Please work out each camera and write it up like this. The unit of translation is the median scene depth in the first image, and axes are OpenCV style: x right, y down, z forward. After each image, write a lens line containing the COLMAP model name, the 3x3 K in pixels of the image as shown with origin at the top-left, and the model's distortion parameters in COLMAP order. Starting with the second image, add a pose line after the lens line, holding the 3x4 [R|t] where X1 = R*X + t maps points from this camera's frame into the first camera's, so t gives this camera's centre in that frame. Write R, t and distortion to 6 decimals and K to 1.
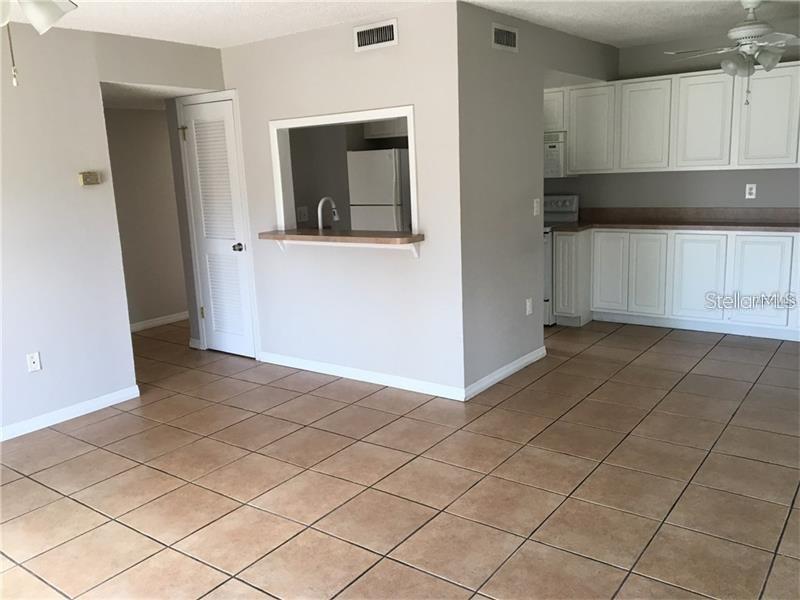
lens RADIAL K [[667.9, 0, 397.1], [0, 667.9, 296.1], [0, 0, 1]] dist [0.088449, -0.126062]
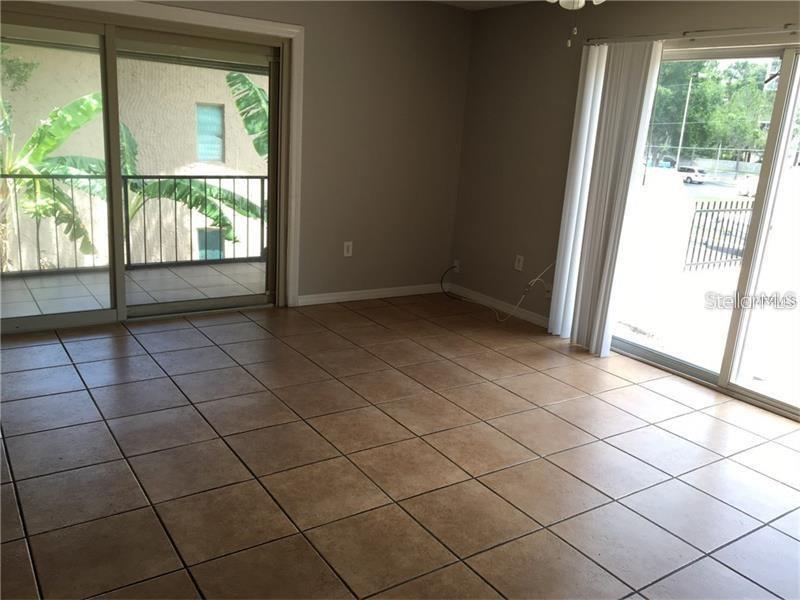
lens RADIAL K [[667.9, 0, 397.1], [0, 667.9, 296.1], [0, 0, 1]] dist [0.088449, -0.126062]
pose [[-0.944392, -0.101375, 0.312806, -0.479642], [0.038720, 0.910387, 0.411942, -0.287400], [-0.326536, 0.401146, -0.855837, 1.666135]]
